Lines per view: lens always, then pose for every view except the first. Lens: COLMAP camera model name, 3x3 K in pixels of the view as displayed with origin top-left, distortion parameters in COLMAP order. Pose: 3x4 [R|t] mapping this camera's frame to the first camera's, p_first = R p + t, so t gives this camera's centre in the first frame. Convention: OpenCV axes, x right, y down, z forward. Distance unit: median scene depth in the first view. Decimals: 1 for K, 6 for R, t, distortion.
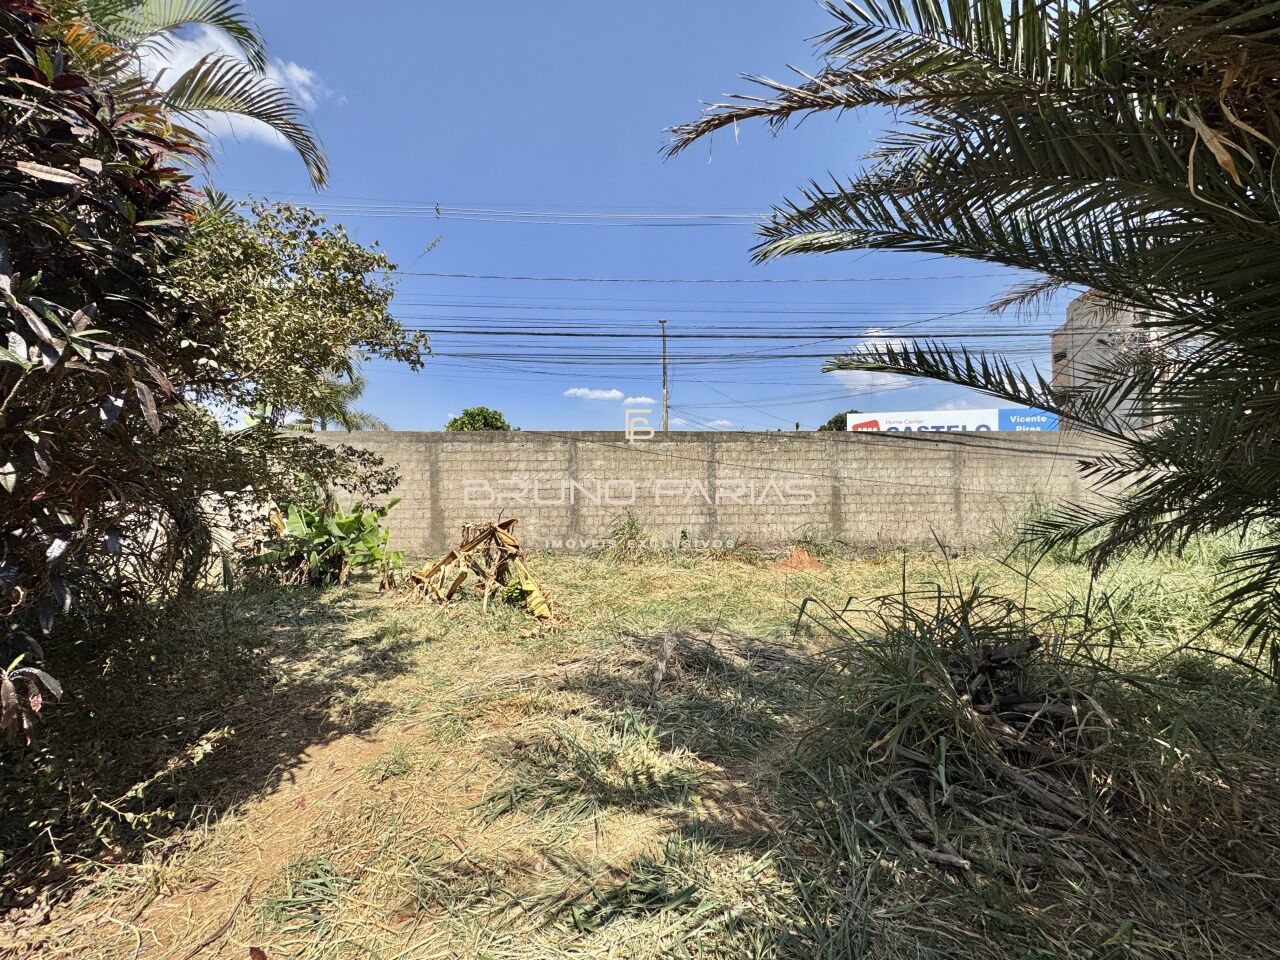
lens RADIAL K [[511.7, 0, 643.0], [0, 511.7, 477.1], [0, 0, 1]] dist [-0.003345, 0.000491]
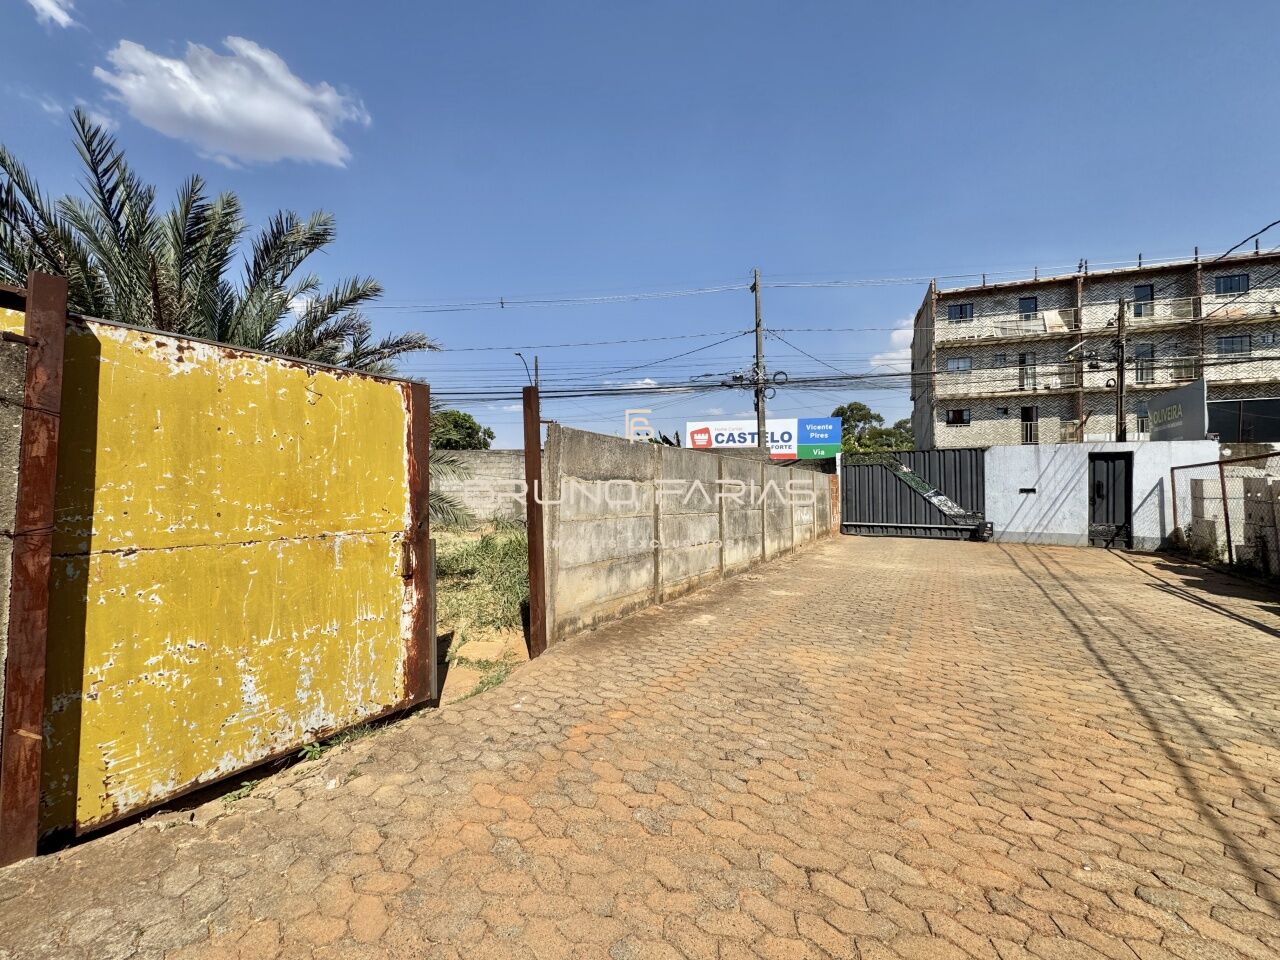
lens RADIAL K [[511.7, 0, 641.6], [0, 511.7, 477.3], [0, 0, 1]] dist [-0.003345, 0.000491]
pose [[0.996329, 0.001074, -0.085606, 3.398356], [0.000434, 0.999845, 0.017594, -0.124738], [0.085612, -0.017566, 0.996174, -1.926429]]
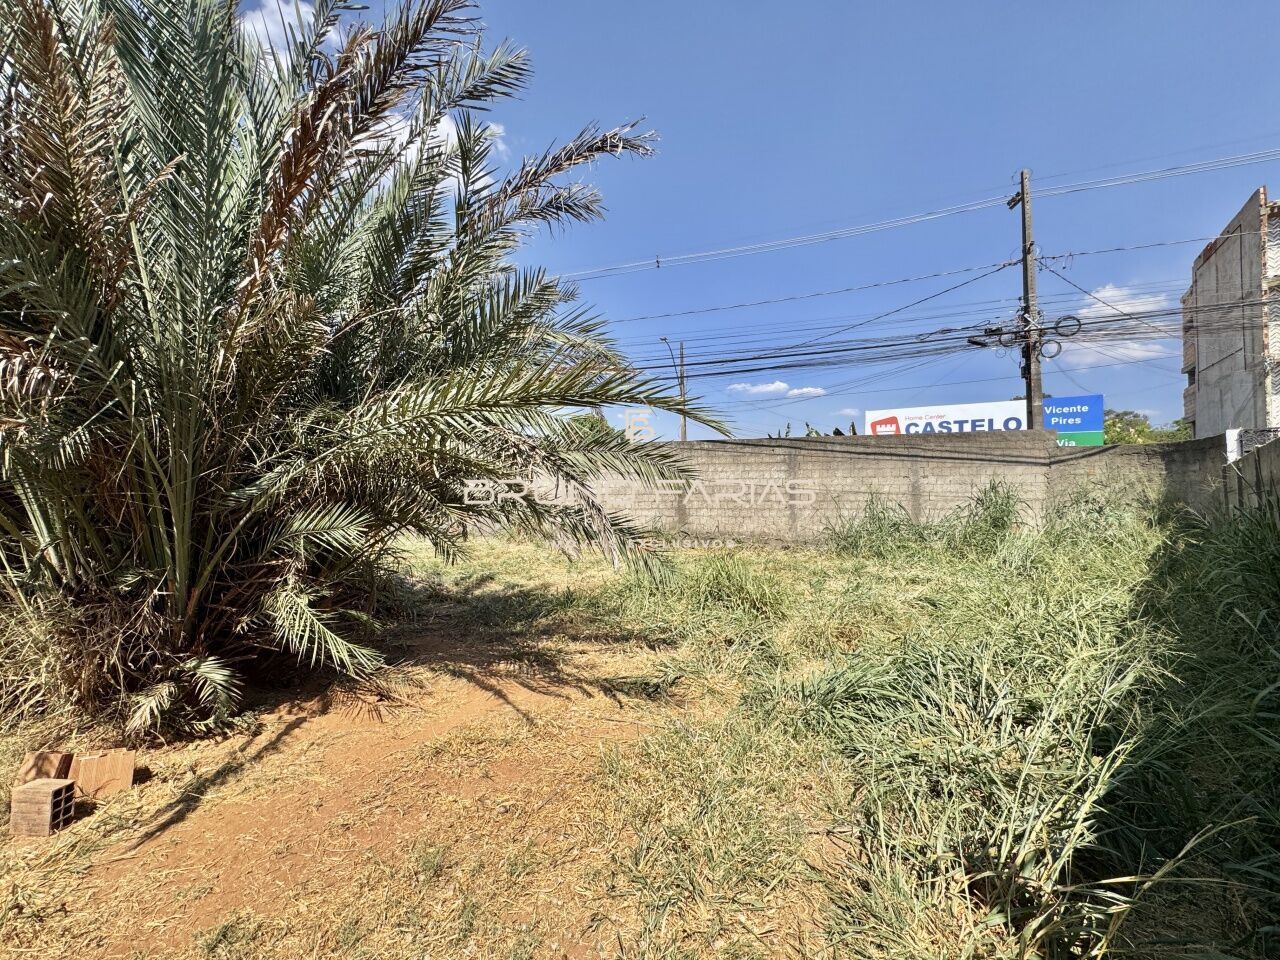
lens RADIAL K [[511.7, 0, 639.9], [0, 511.7, 475.8], [0, 0, 1]] dist [-0.003345, 0.000491]
pose [[0.946839, -0.005835, -0.321656, 2.601519], [0.007130, 0.999971, 0.002849, -0.043378], [0.321630, -0.004991, 0.946852, -0.659053]]
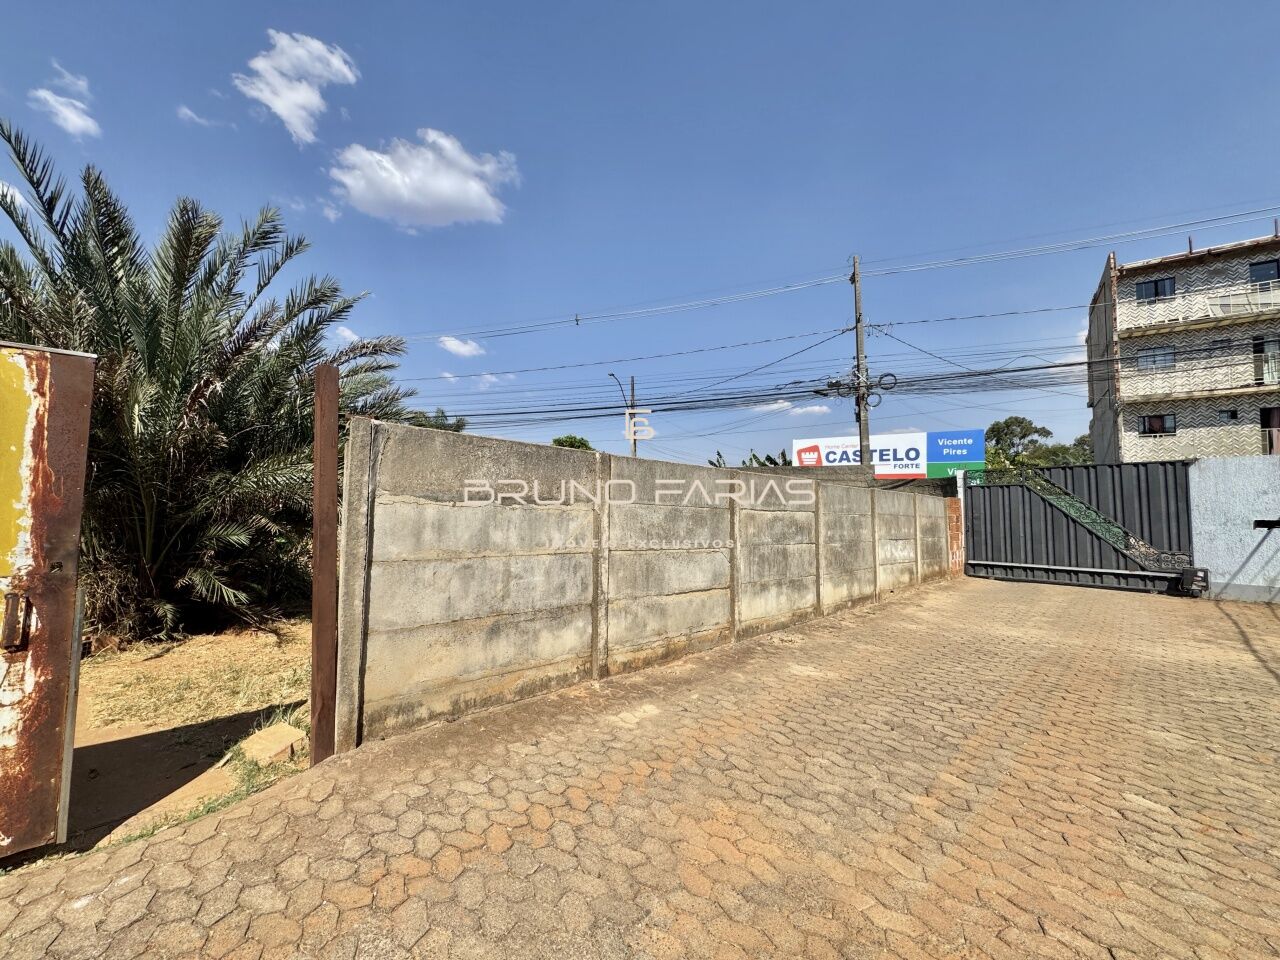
lens RADIAL K [[511.7, 0, 640.8], [0, 511.7, 478.4], [0, 0, 1]] dist [-0.003345, 0.000491]
pose [[0.944185, -0.006434, -0.329353, 3.872260], [-0.002040, 0.999676, -0.025375, -0.110099], [0.329410, 0.024631, 0.943866, -1.242565]]
